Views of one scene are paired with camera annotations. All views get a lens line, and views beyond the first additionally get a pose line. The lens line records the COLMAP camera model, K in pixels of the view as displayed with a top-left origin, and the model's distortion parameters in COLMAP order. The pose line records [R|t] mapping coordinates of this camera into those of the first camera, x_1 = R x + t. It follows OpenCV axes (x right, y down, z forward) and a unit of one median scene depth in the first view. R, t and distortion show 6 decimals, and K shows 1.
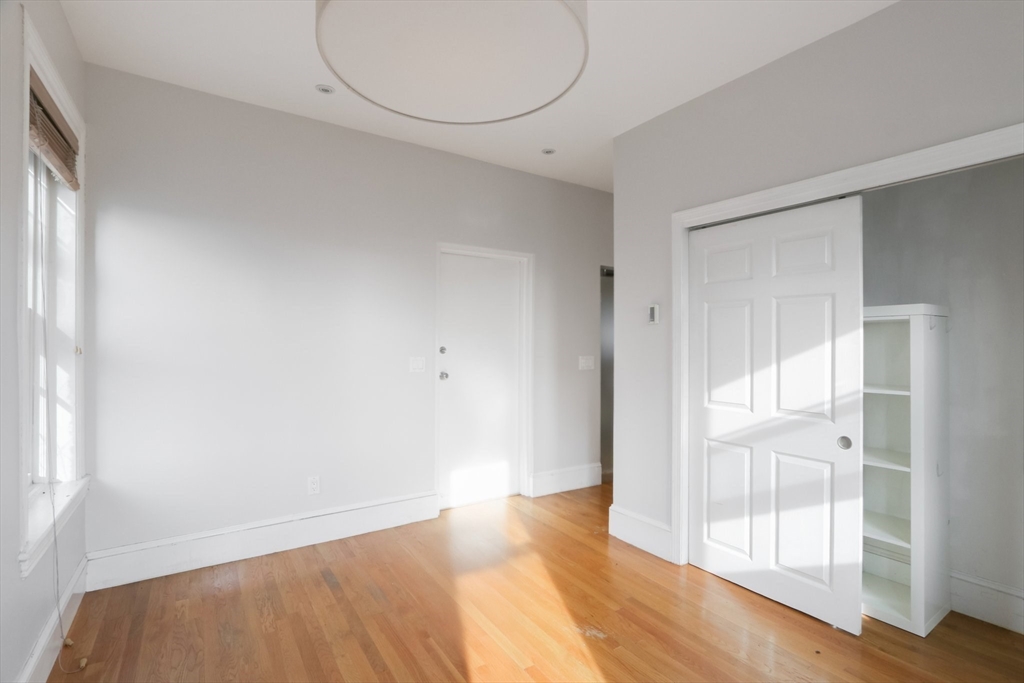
lens RADIAL K [[482.6, 0, 516.2], [0, 482.6, 347.3], [0, 0, 1]] dist [-0.013820, 0.001811]
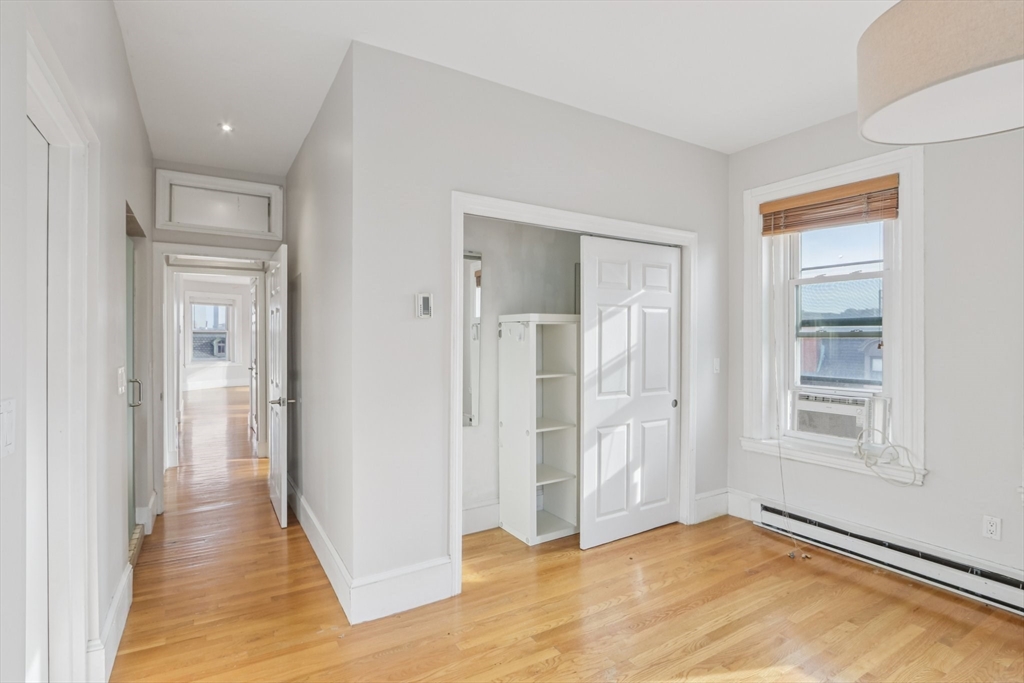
lens RADIAL K [[486.2, 0, 509.0], [0, 486.2, 341.8], [0, 0, 1]] dist [-0.018374, 0.003982]
pose [[0.048274, -0.012099, 0.998761, -0.622845], [0.011081, 0.999872, 0.011577, -0.019761], [-0.998773, 0.010508, 0.048401, 0.992362]]
